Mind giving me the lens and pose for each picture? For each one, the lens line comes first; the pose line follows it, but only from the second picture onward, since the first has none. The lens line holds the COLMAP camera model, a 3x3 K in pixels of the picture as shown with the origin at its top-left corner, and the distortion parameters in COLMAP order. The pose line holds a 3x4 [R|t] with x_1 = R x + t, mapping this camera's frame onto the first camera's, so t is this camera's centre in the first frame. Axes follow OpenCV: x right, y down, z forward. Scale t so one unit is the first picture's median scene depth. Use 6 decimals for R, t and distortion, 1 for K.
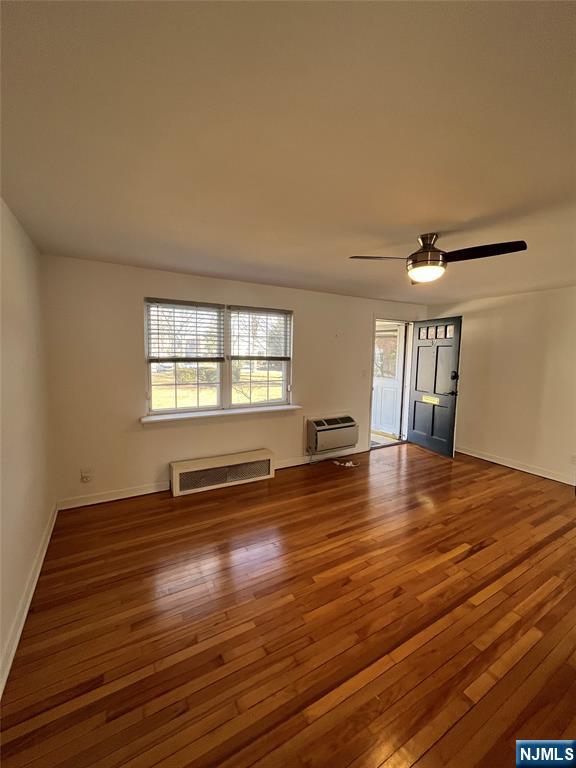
lens RADIAL K [[311.8, 0, 292.3], [0, 311.8, 385.1], [0, 0, 1]] dist [0.001035, -0.000098]
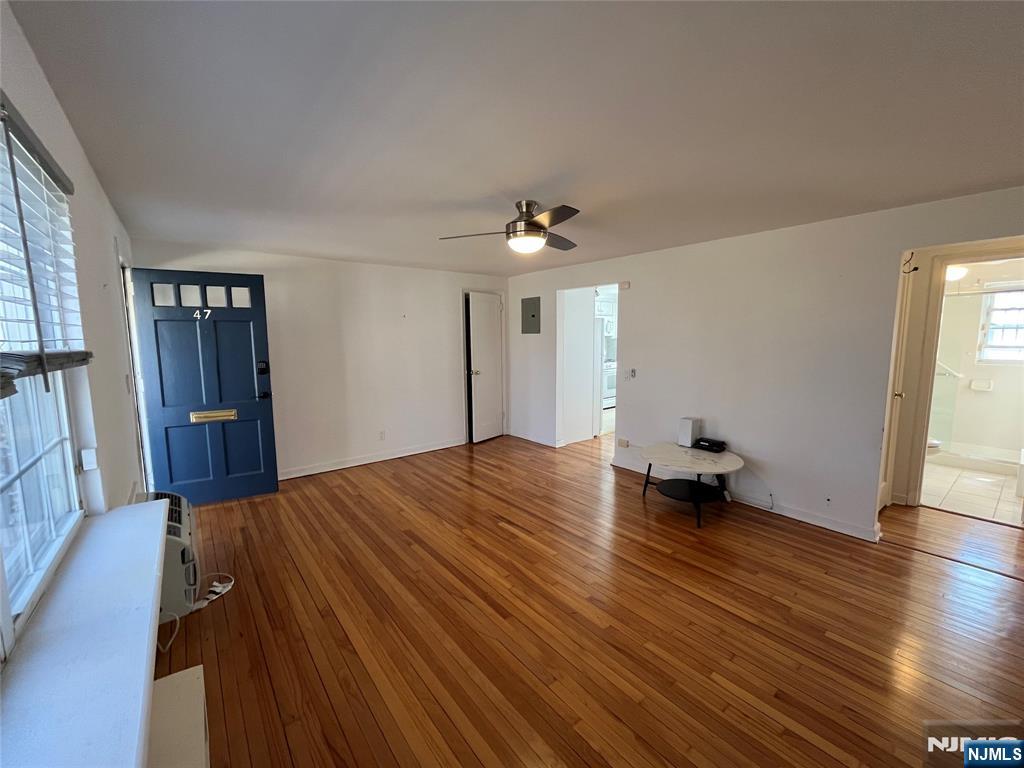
lens RADIAL K [[415.8, 0, 513.0], [0, 415.8, 384.6], [0, 0, 1]] dist [0.001035, -0.000098]
pose [[-0.144483, -0.133297, 0.980488, -0.536654], [0.106464, 0.983039, 0.149333, -0.092046], [-0.983763, 0.125963, -0.127841, 0.837753]]
